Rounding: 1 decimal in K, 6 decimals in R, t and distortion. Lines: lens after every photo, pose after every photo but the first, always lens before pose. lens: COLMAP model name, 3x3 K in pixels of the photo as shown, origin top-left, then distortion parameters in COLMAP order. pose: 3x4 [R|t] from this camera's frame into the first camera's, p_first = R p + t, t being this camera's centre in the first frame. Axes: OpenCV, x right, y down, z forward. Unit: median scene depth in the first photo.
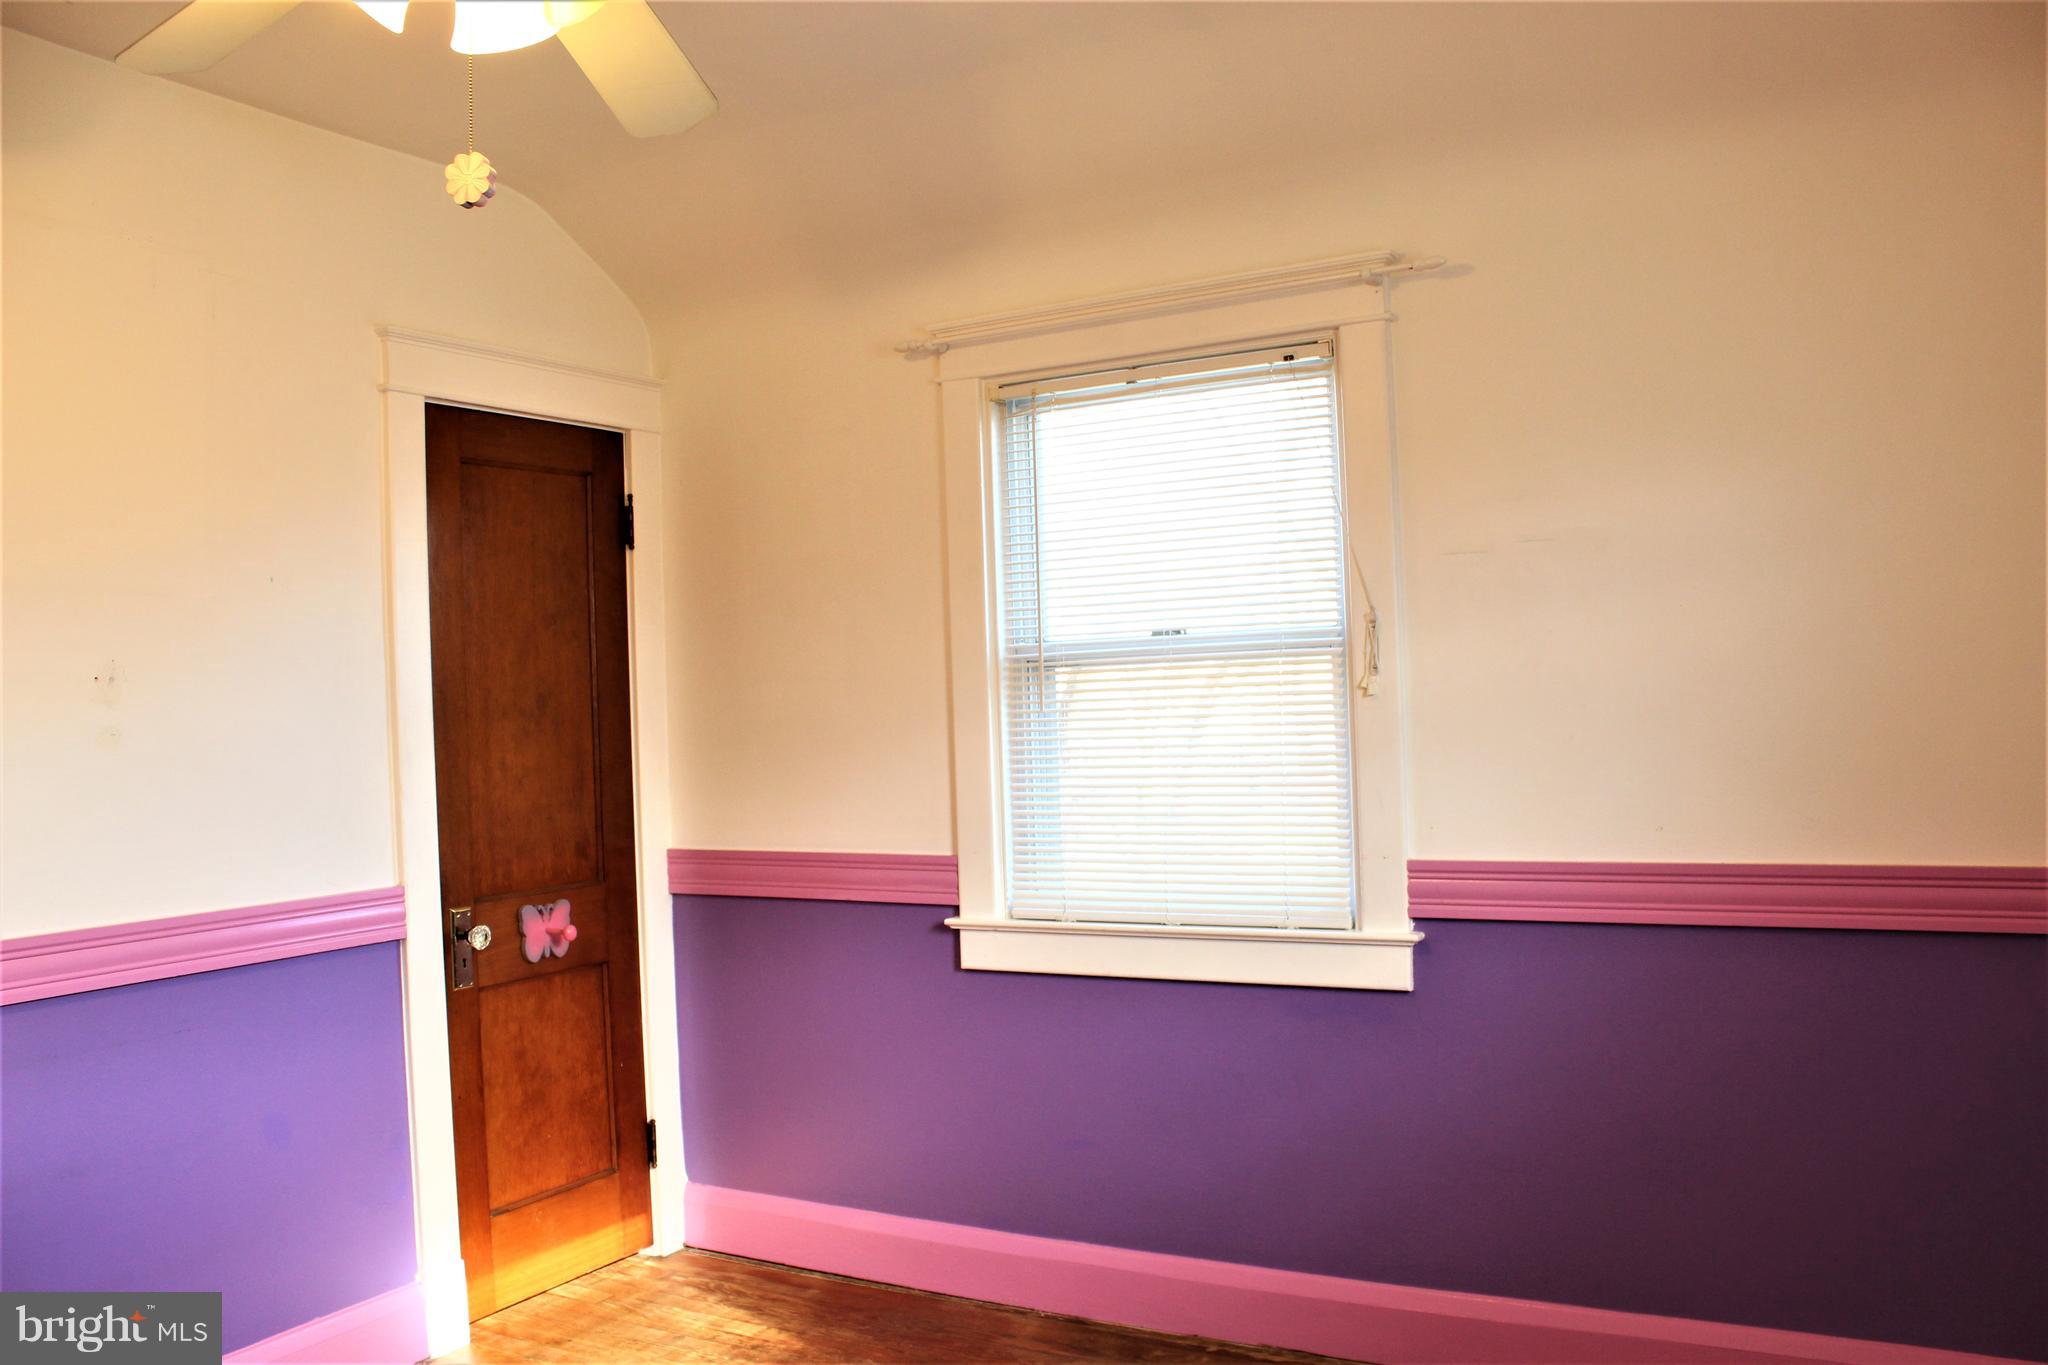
lens RADIAL K [[1709.6, 0, 1038.5], [0, 1709.6, 690.5], [0, 0, 1]] dist [-0.164037, 0.145634]
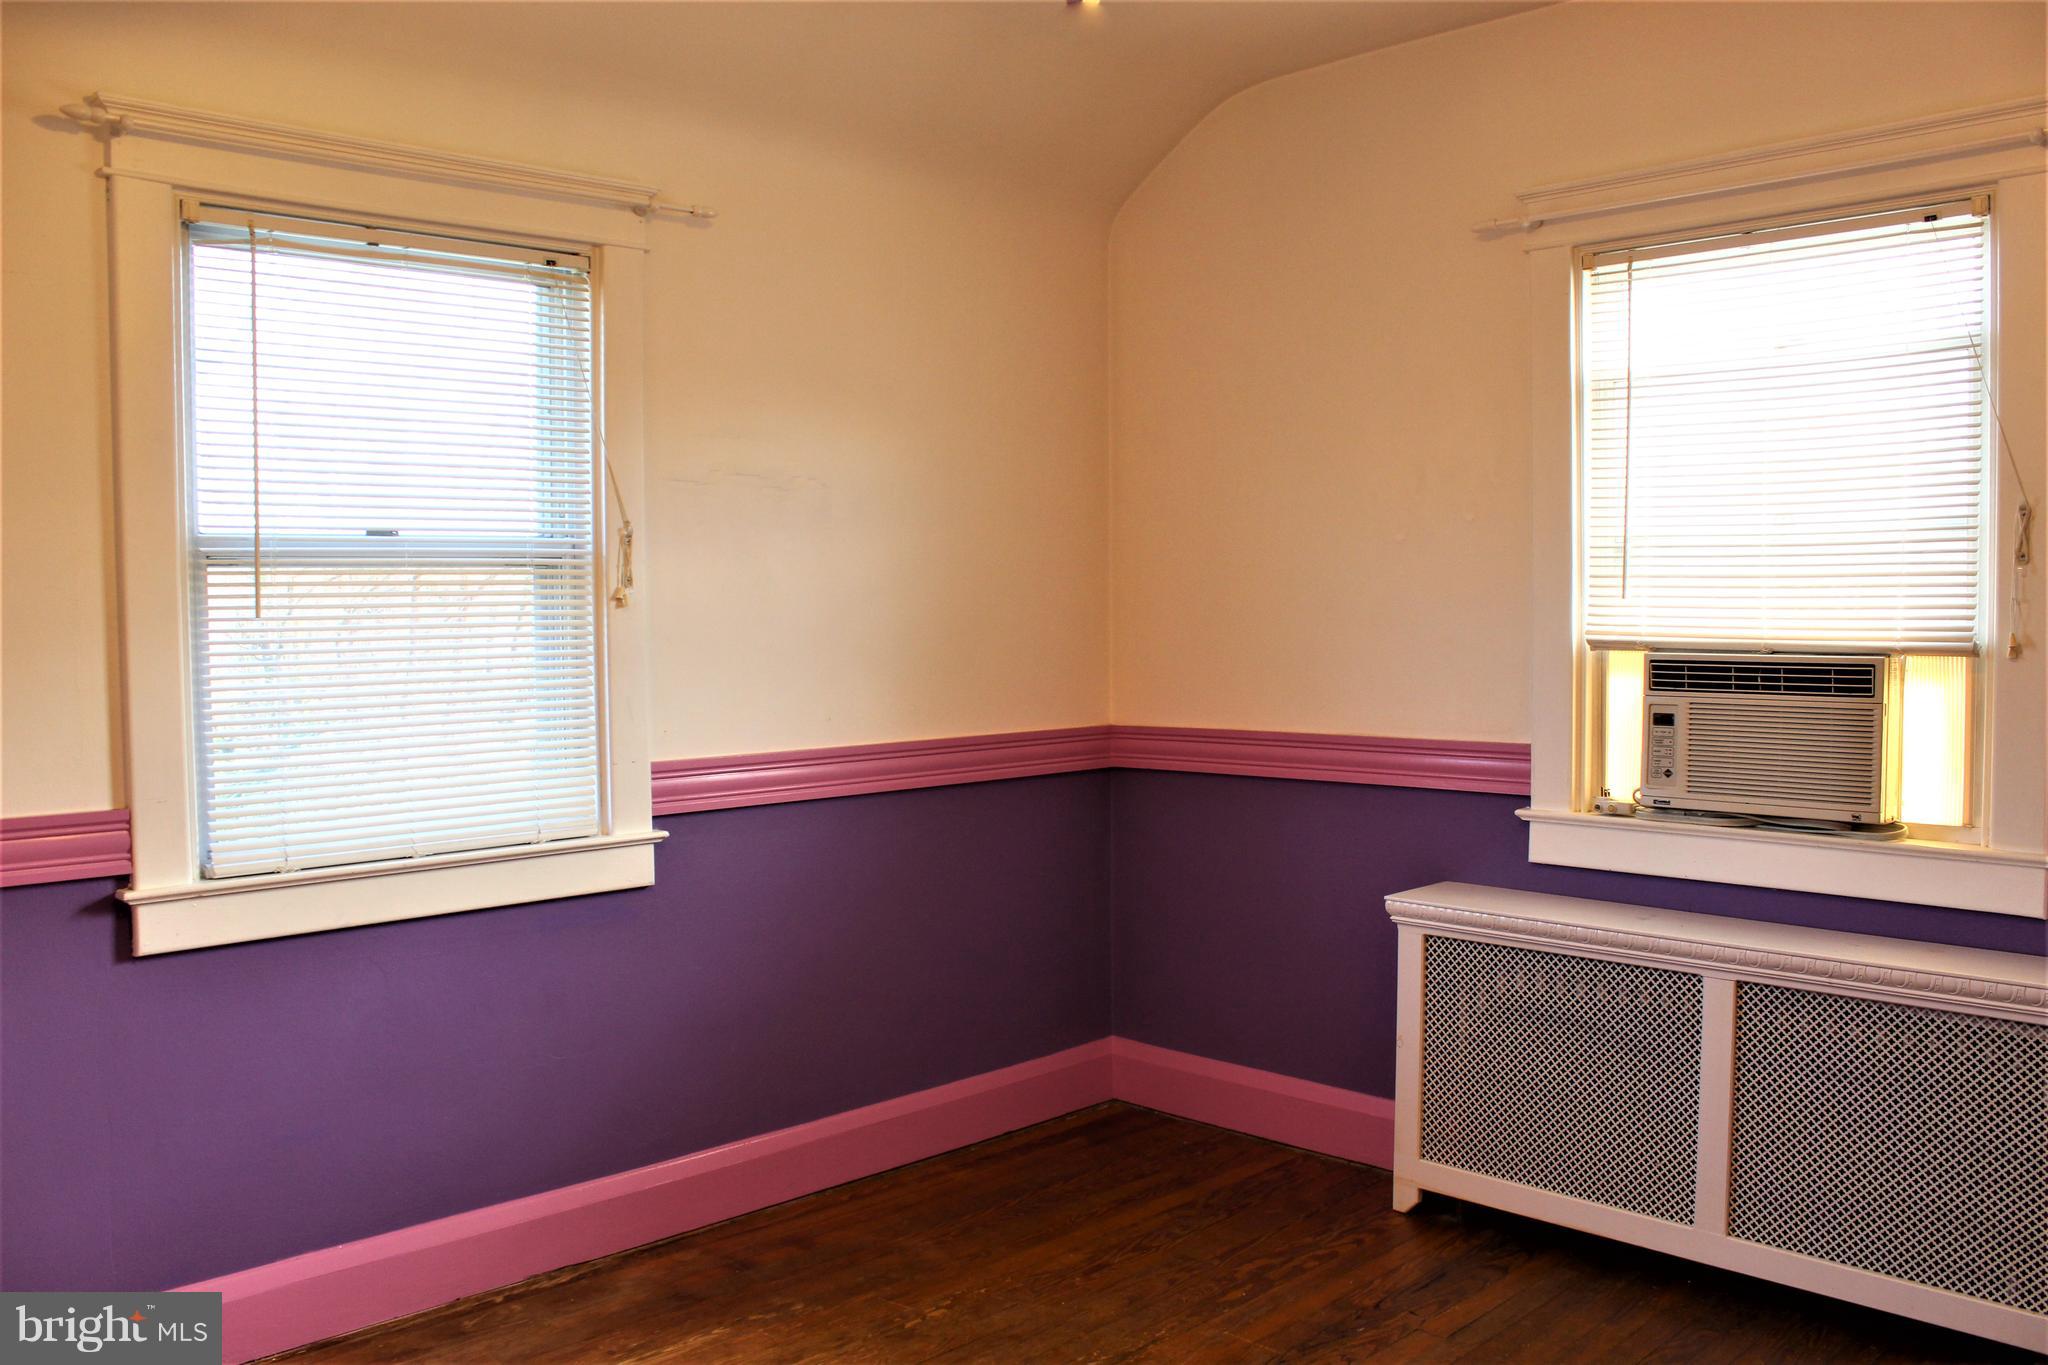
lens RADIAL K [[1709.6, 0, 1038.5], [0, 1709.6, 690.5], [0, 0, 1]] dist [-0.164037, 0.145634]
pose [[0.267544, -0.017829, 0.963381, -0.708427], [-0.003939, 0.999800, 0.019597, 0.031395], [-0.963537, -0.009038, 0.267421, 0.459508]]
